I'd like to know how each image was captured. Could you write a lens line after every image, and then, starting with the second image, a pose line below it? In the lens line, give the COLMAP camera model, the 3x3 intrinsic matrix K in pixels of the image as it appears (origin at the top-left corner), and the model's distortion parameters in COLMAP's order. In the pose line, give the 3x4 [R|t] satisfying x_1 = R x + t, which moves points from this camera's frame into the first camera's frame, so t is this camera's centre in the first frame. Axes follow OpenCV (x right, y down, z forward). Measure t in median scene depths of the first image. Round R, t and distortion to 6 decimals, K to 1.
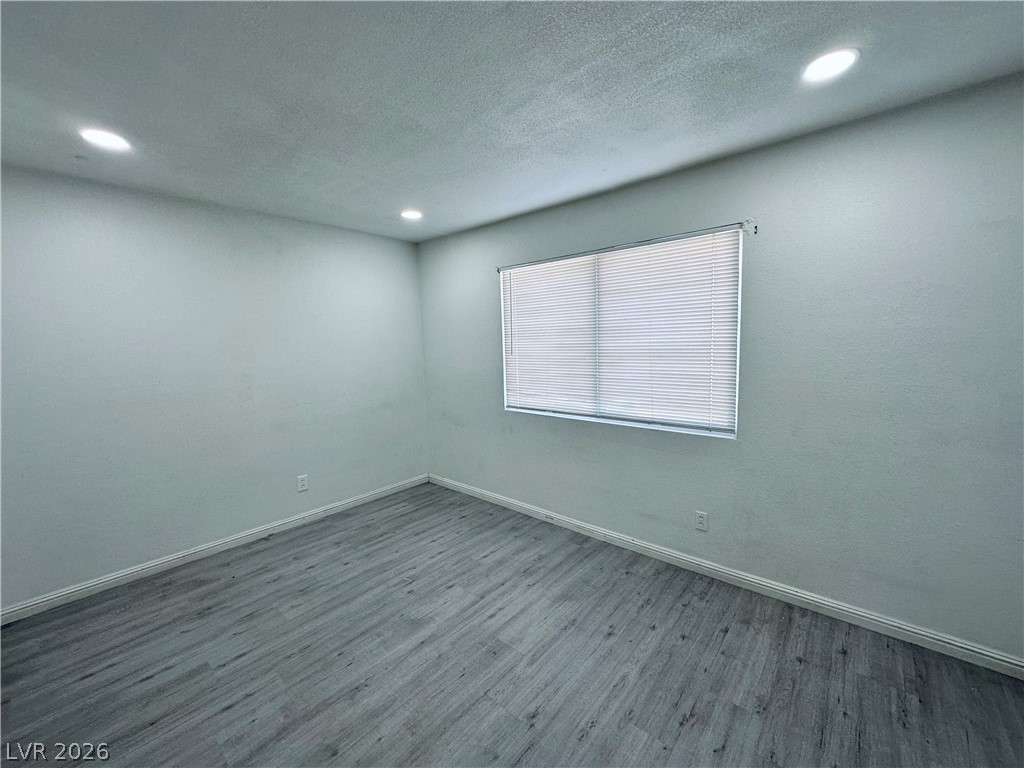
lens RADIAL K [[410.4, 0, 512.6], [0, 410.4, 381.2], [0, 0, 1]] dist [-0.003081, 0.001667]
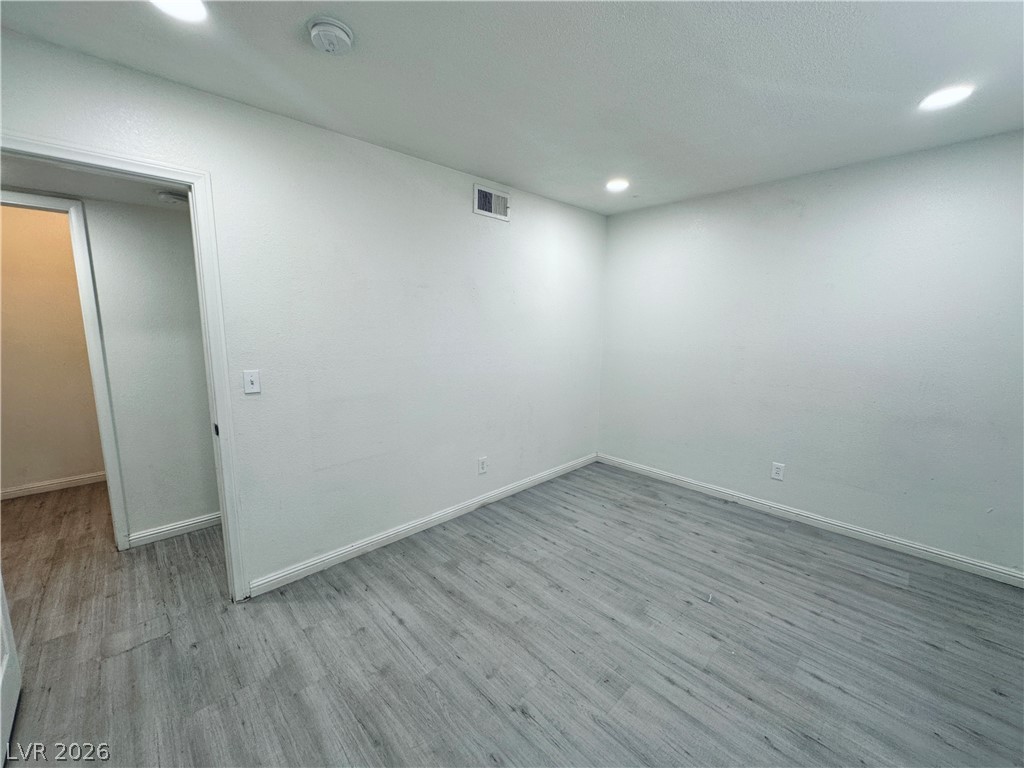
lens RADIAL K [[410.4, 0, 512.5], [0, 410.4, 383.5], [0, 0, 1]] dist [-0.003081, 0.001667]
pose [[-0.095380, 0.174471, -0.980032, 0.532154], [-0.101074, 0.977735, 0.183899, -0.068089], [0.990296, 0.116596, -0.075622, 0.591288]]
